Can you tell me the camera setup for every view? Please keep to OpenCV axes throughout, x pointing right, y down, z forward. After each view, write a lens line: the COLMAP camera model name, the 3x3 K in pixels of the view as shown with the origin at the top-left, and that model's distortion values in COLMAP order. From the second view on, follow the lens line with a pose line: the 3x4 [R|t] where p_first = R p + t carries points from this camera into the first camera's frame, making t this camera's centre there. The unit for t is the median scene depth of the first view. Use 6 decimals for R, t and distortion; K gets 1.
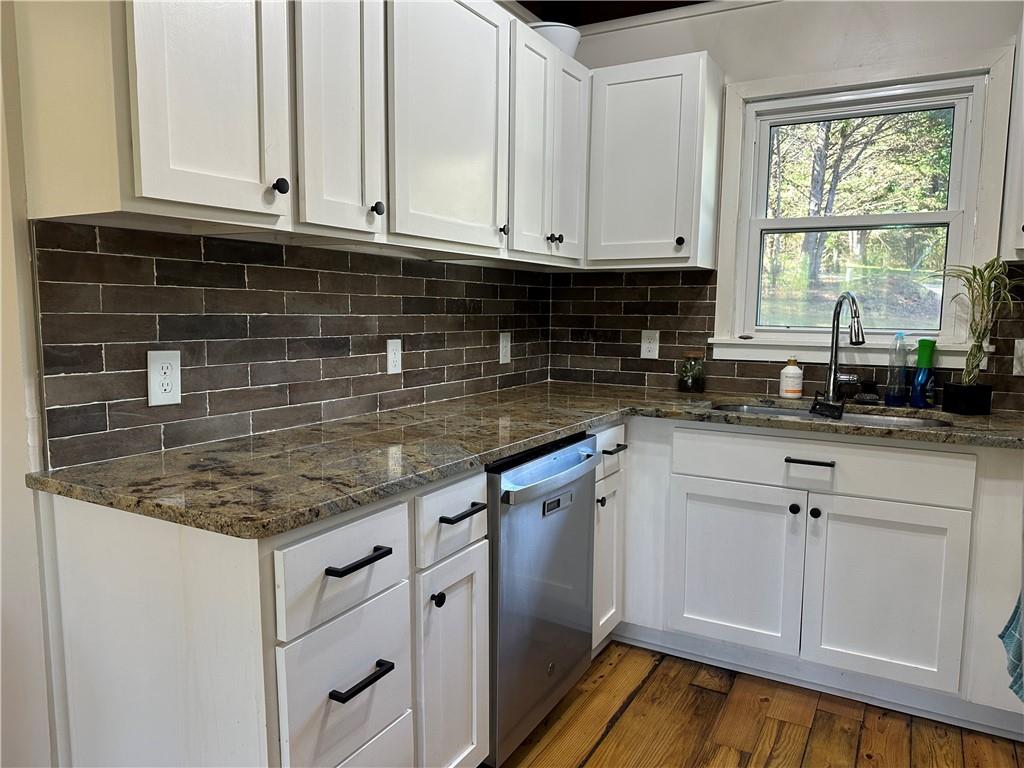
lens RADIAL K [[723.7, 0, 497.6], [0, 723.7, 385.6], [0, 0, 1]] dist [-0.023614, 0.000777]
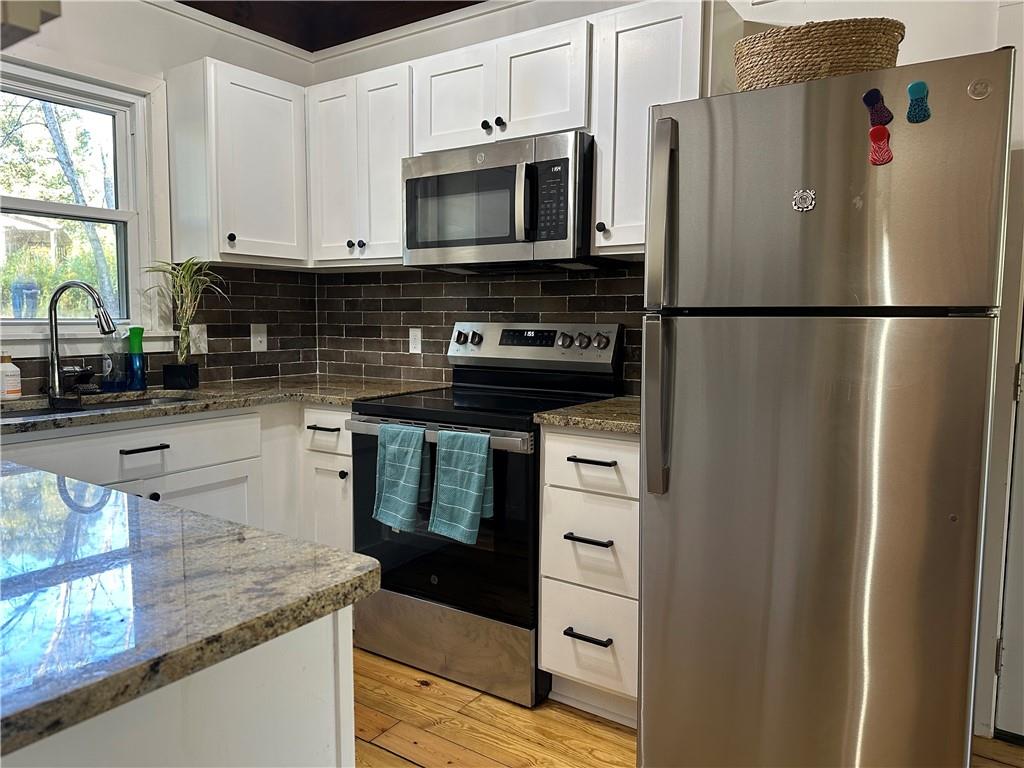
lens RADIAL K [[717.9, 0, 512.0], [0, 717.9, 384.0], [0, 0, 1]] dist [0.084928, -0.124968]
pose [[0.082848, -0.108077, 0.990684, -0.471291], [0.102982, 0.989708, 0.099358, -0.029871], [-0.991227, 0.093791, 0.093125, 0.331961]]
